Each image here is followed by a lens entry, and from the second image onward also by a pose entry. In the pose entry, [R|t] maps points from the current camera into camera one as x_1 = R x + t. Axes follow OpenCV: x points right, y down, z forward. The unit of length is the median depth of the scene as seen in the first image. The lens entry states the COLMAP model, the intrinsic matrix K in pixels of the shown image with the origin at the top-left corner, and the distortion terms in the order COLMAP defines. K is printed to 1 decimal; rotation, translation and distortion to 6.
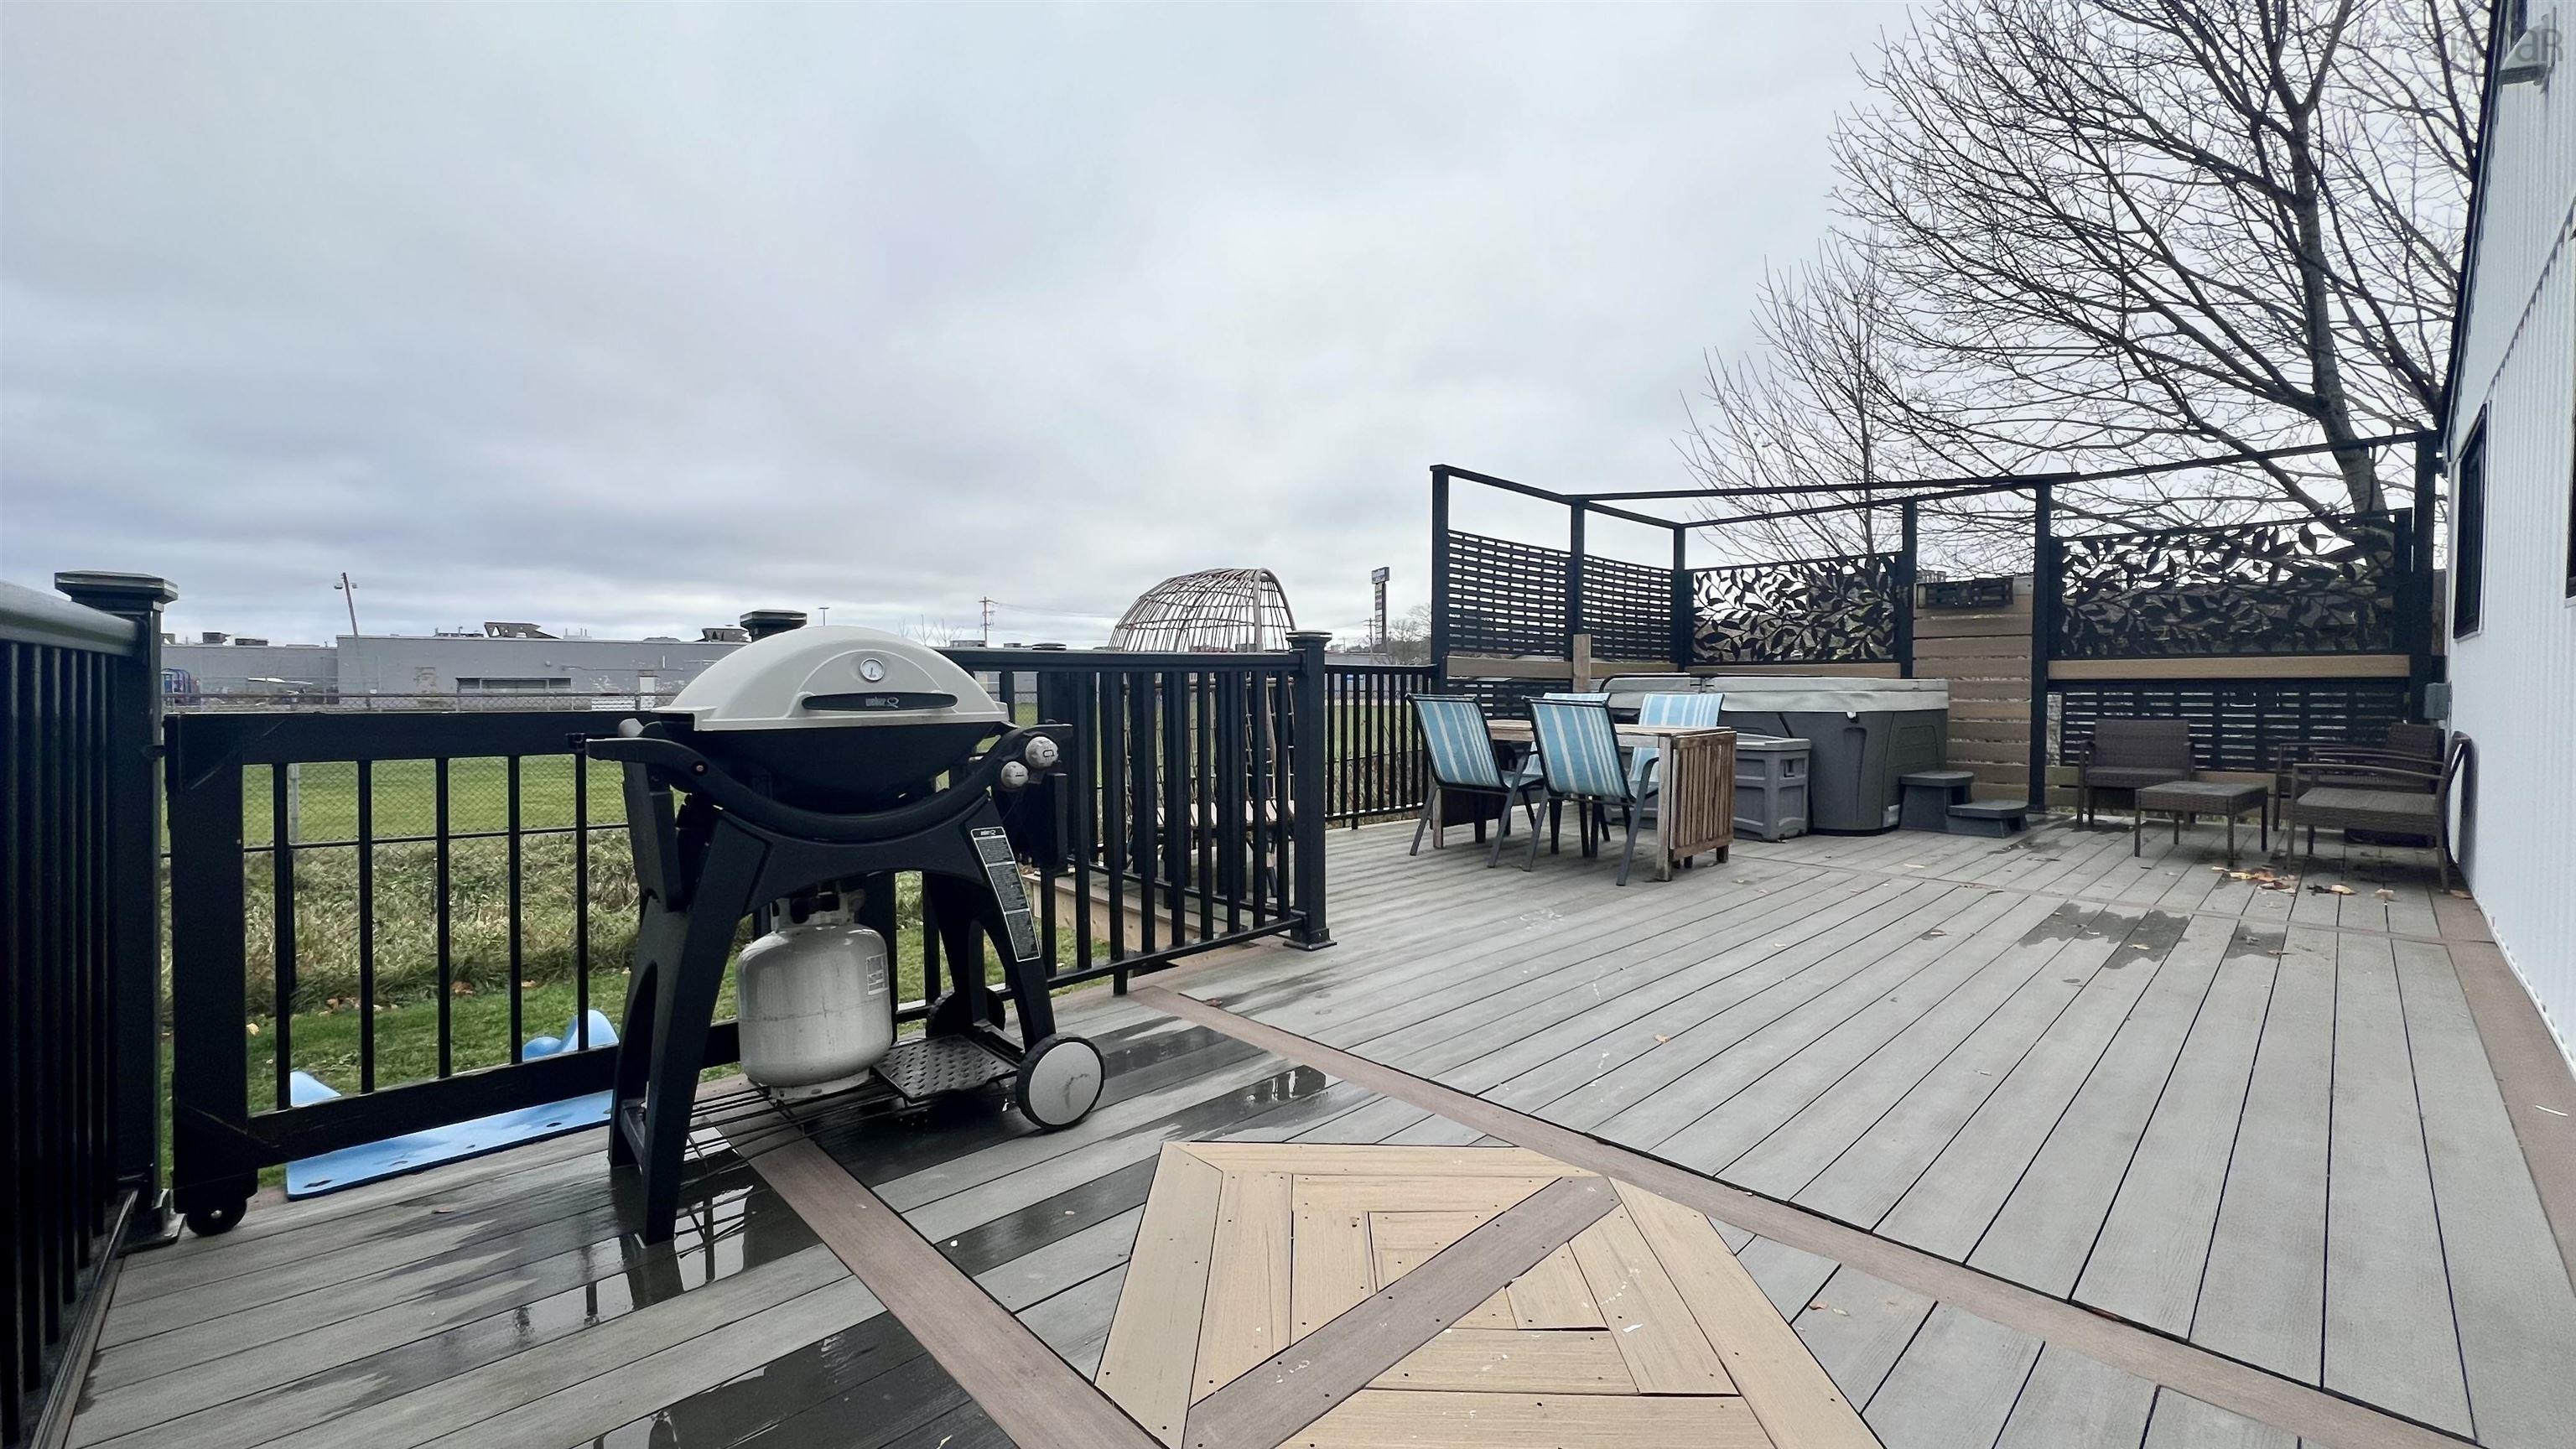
lens RADIAL K [[1021.2, 0, 1283.9], [0, 1021.2, 706.1], [0, 0, 1]] dist [0.000222, -0.000763]
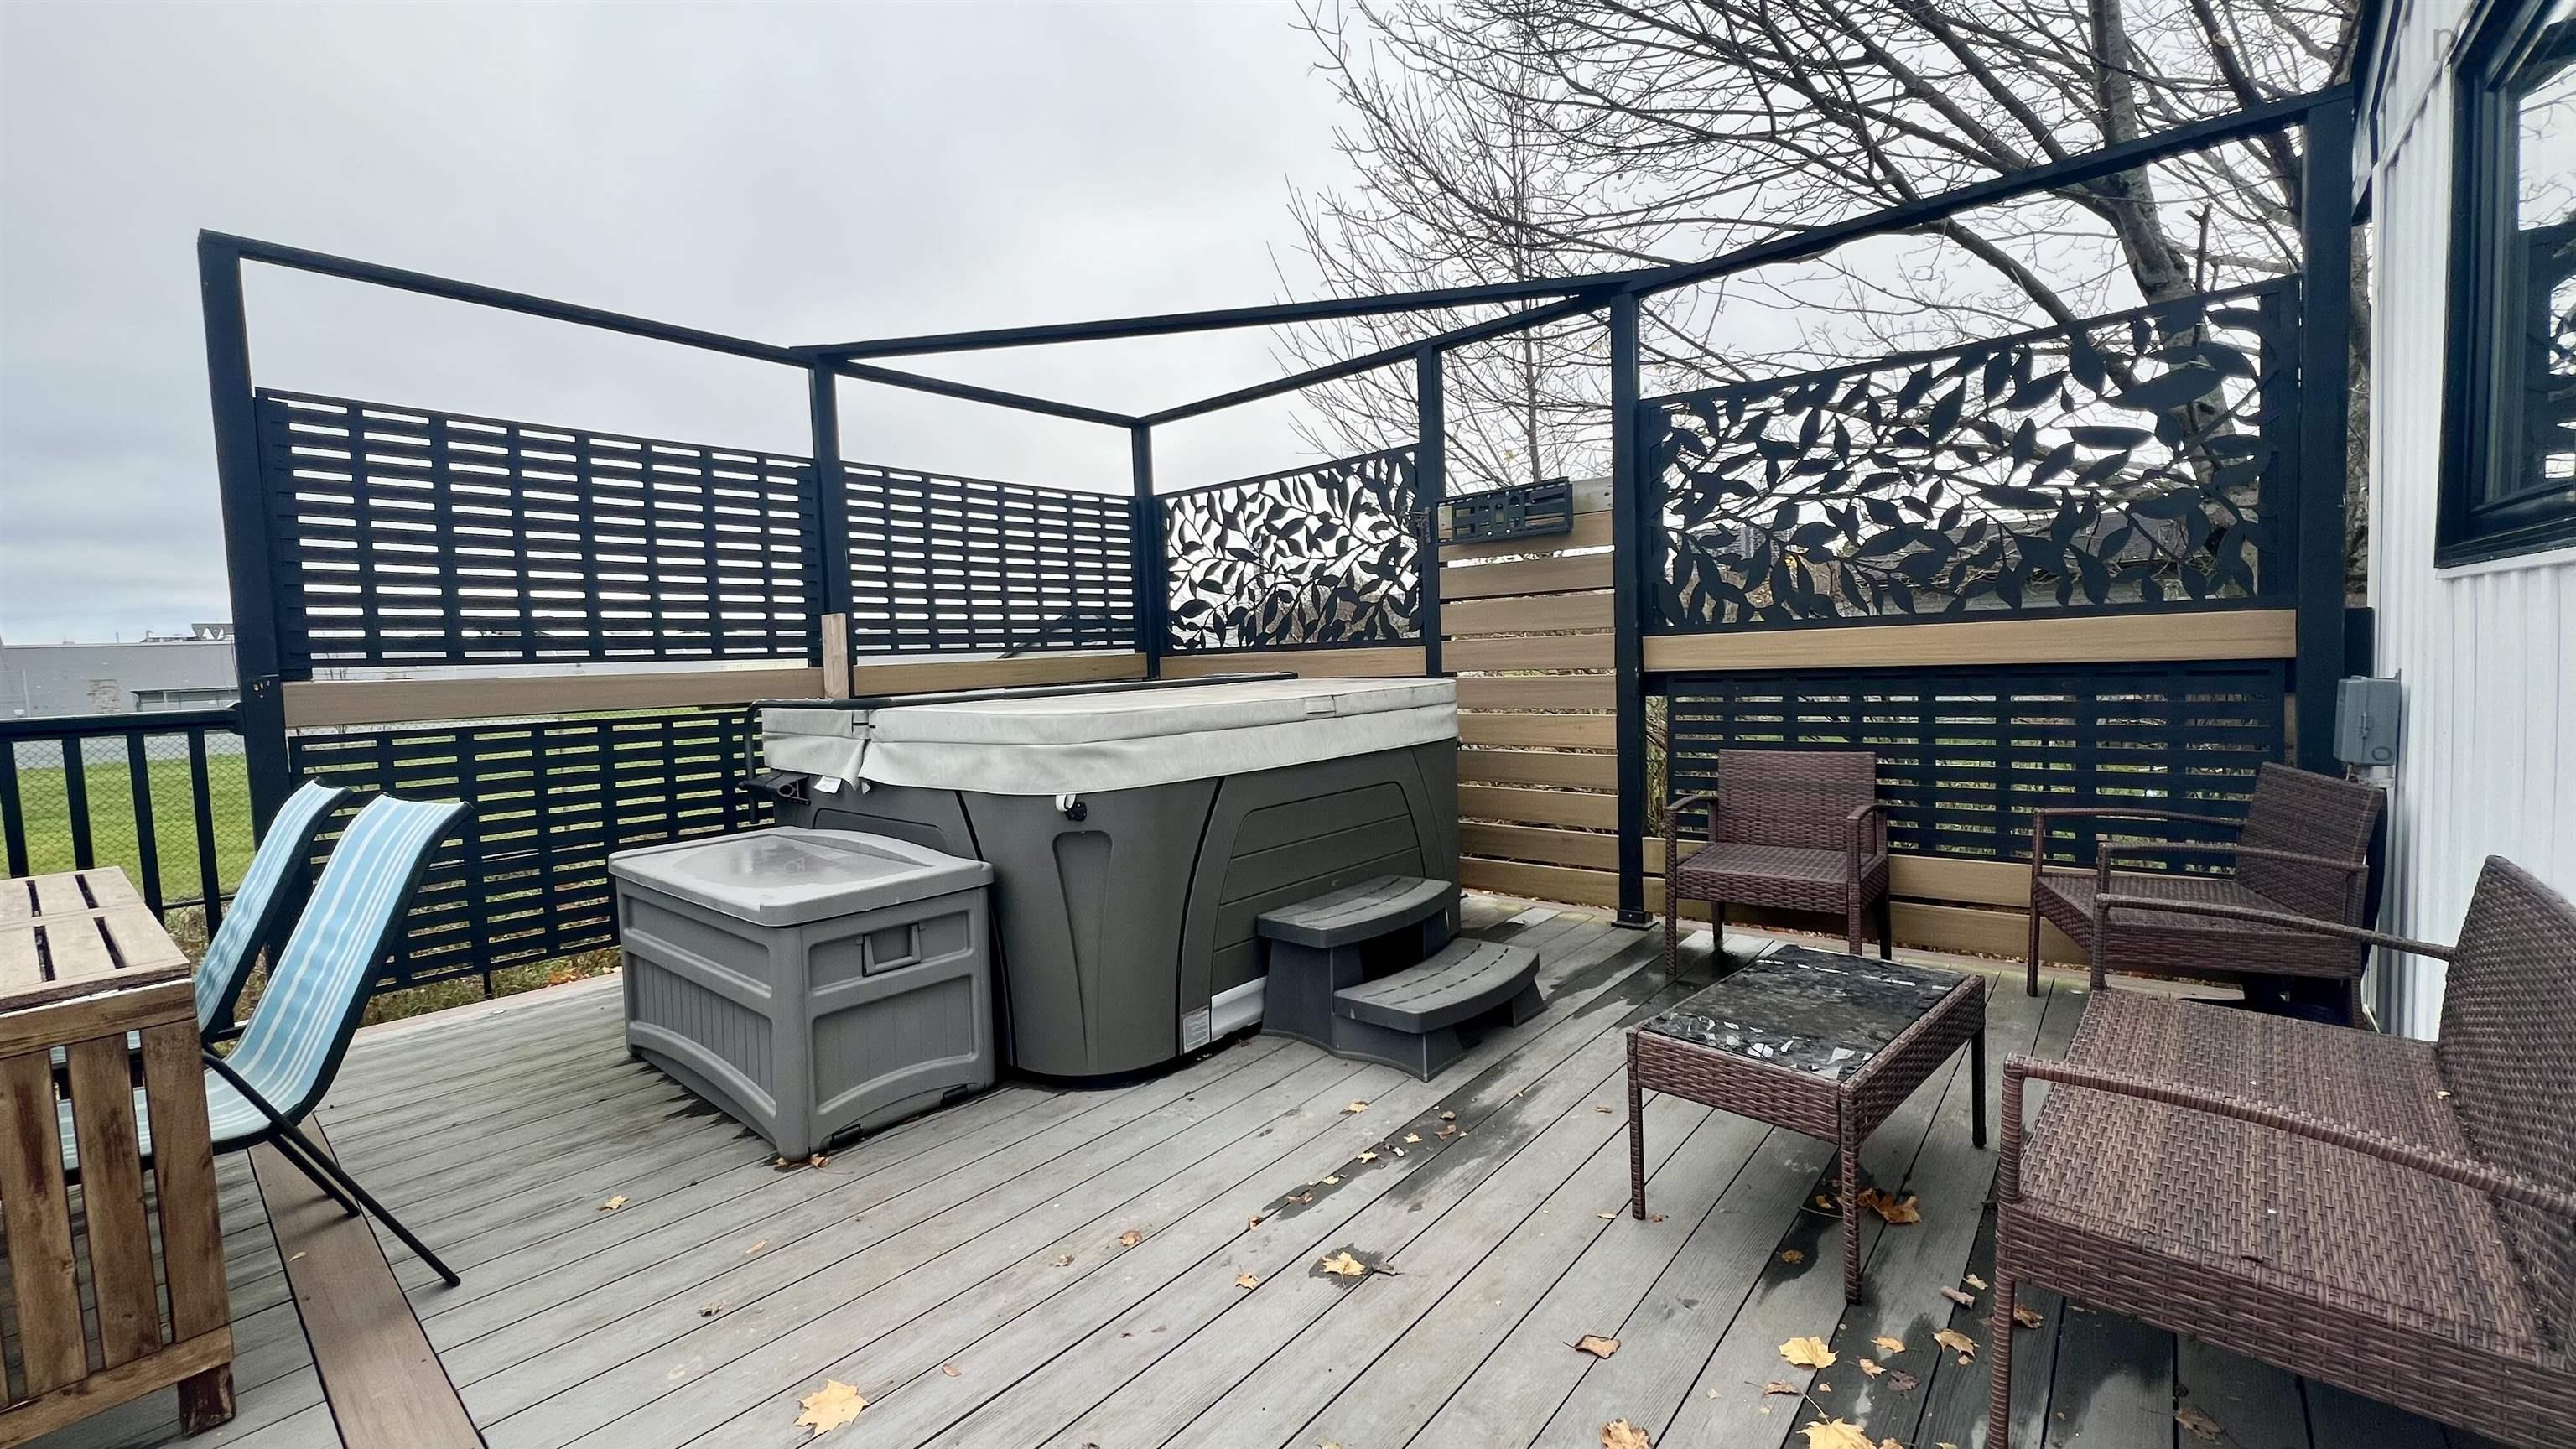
lens RADIAL K [[1021.2, 0, 1284.3], [0, 1021.2, 706.5], [0, 0, 1]] dist [0.000222, -0.000763]
pose [[0.994145, -0.042808, 0.099212, 0.474434], [0.039873, 0.998712, 0.031383, -0.030274], [-0.100427, -0.027243, 0.994571, 0.460253]]
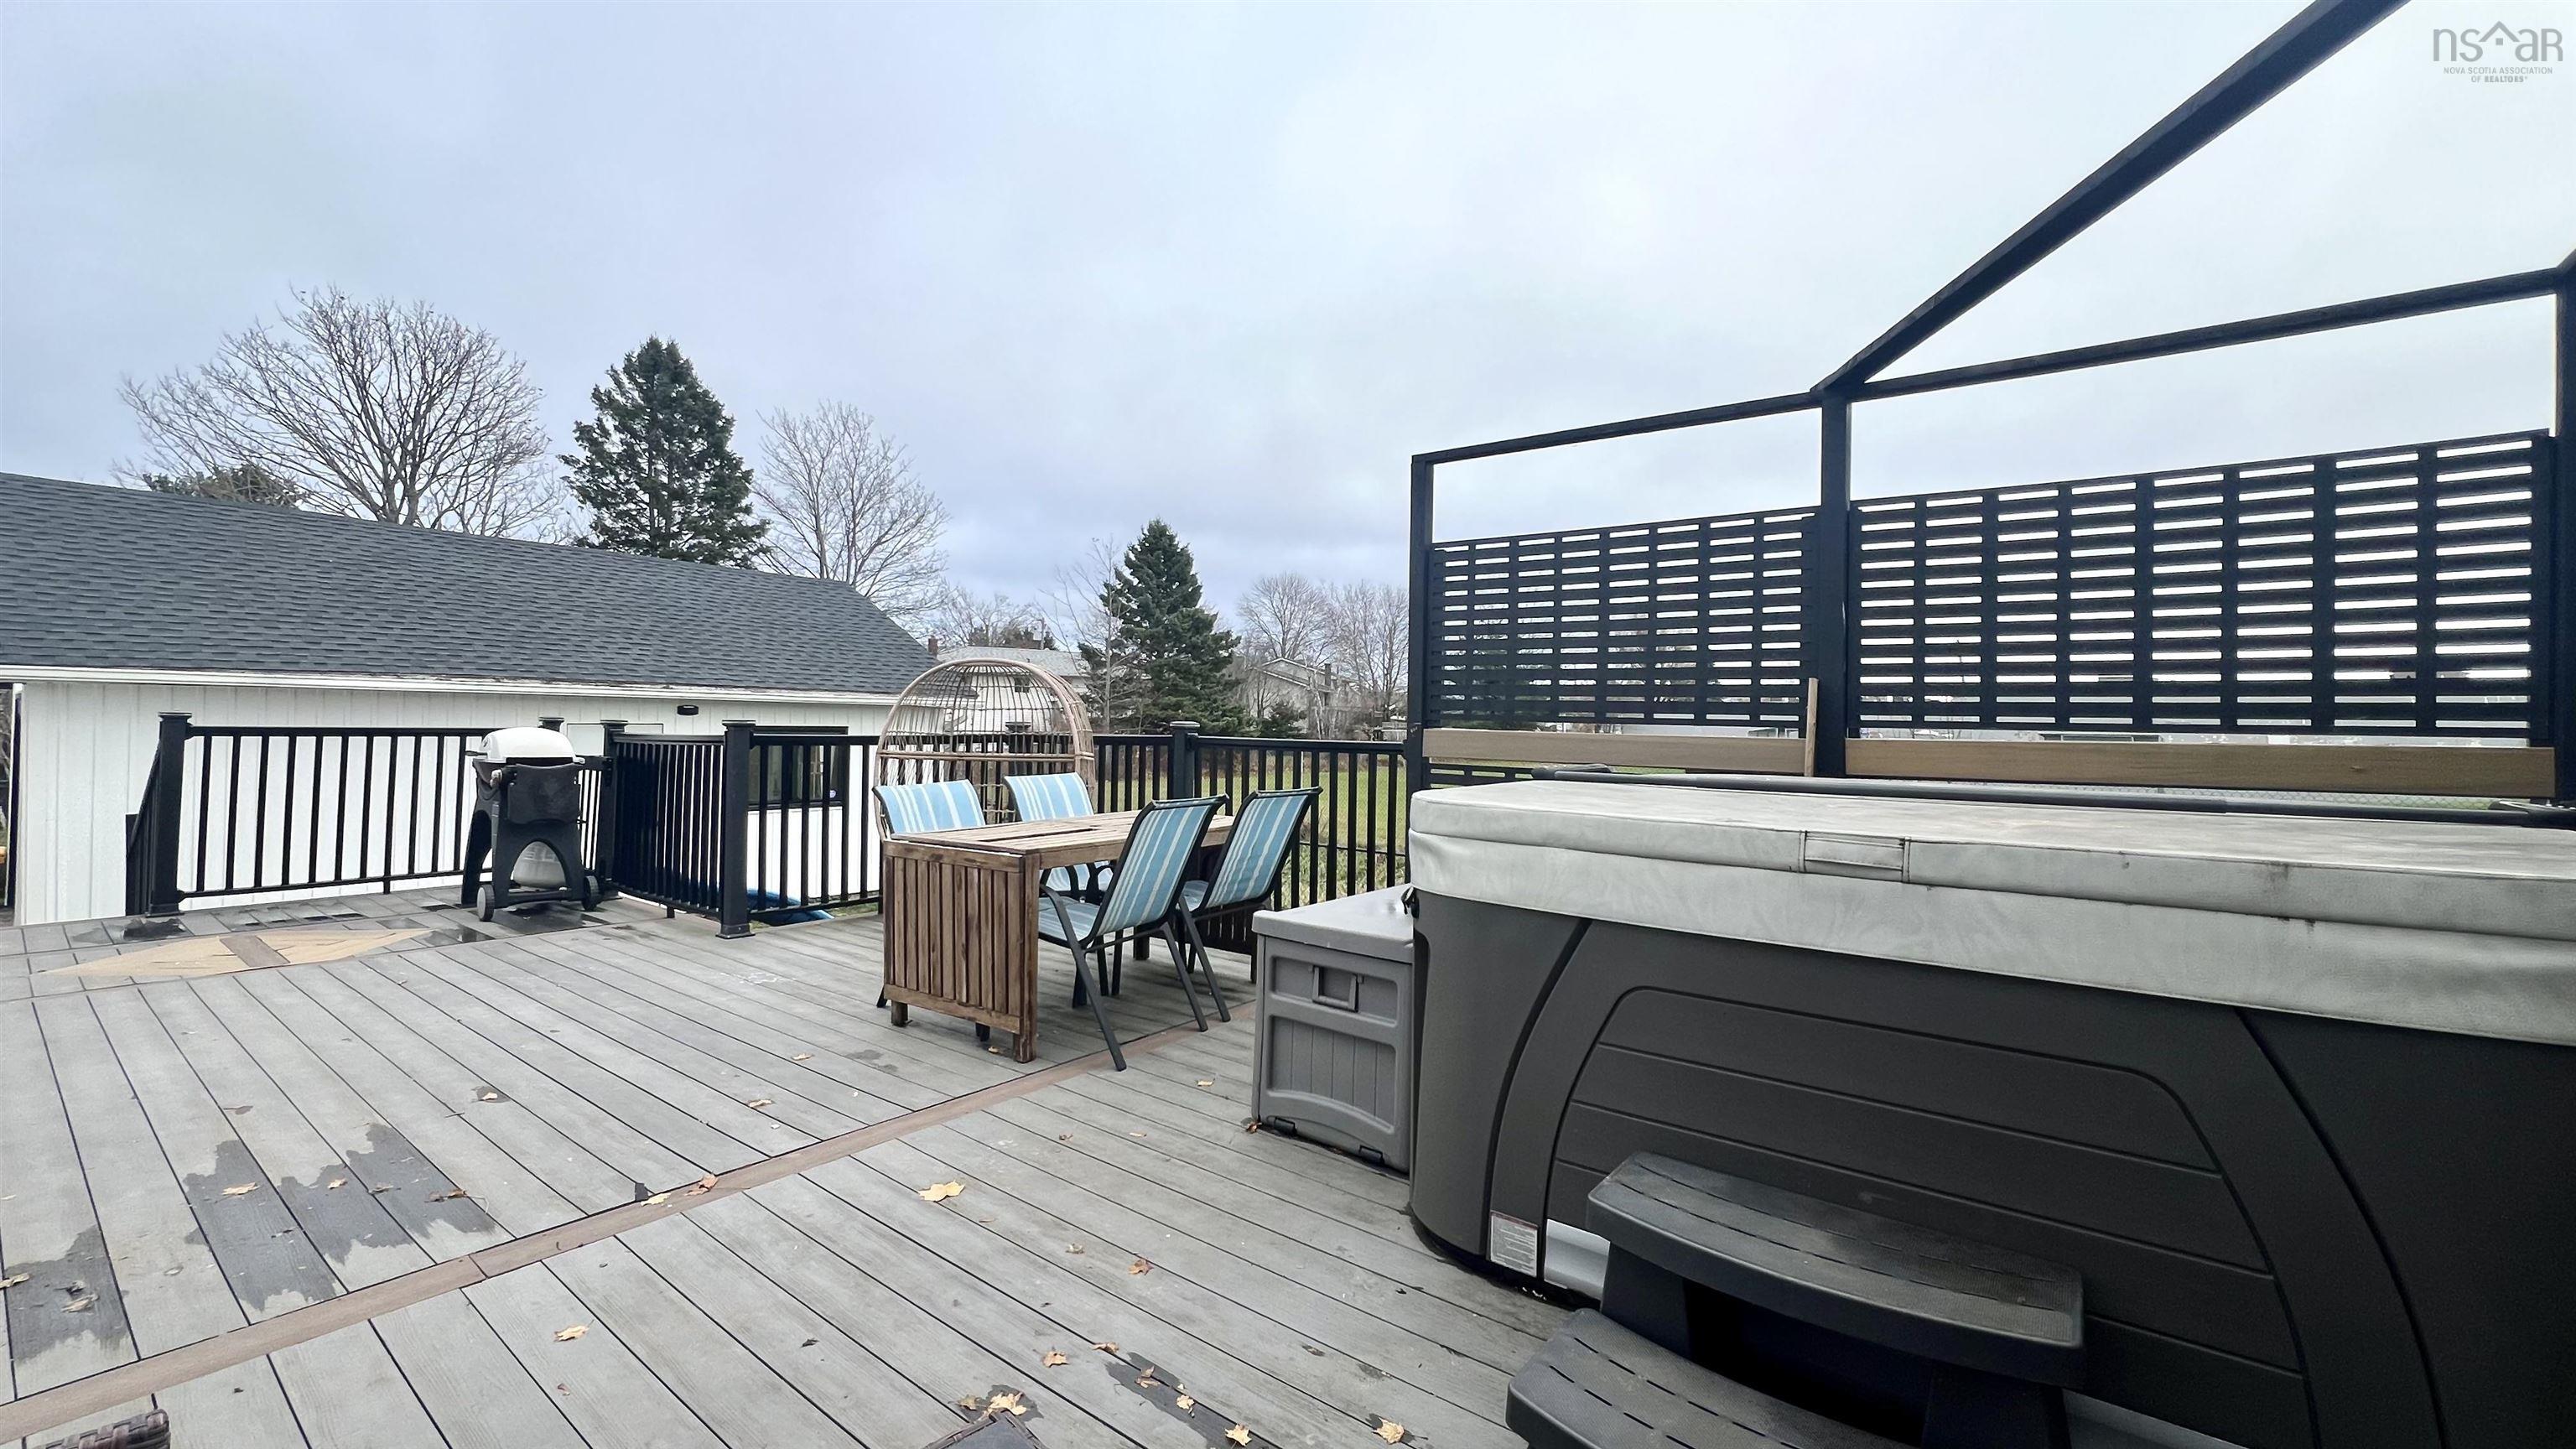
lens RADIAL K [[1021.2, 0, 1275.6], [0, 1021.2, 722.6], [0, 0, 1]] dist [0.000222, -0.000763]
pose [[0.153866, -0.001207, -0.988091, 0.718702], [-0.040166, 0.999165, -0.007475, -0.038271], [0.987275, 0.040838, 0.153689, 0.699260]]
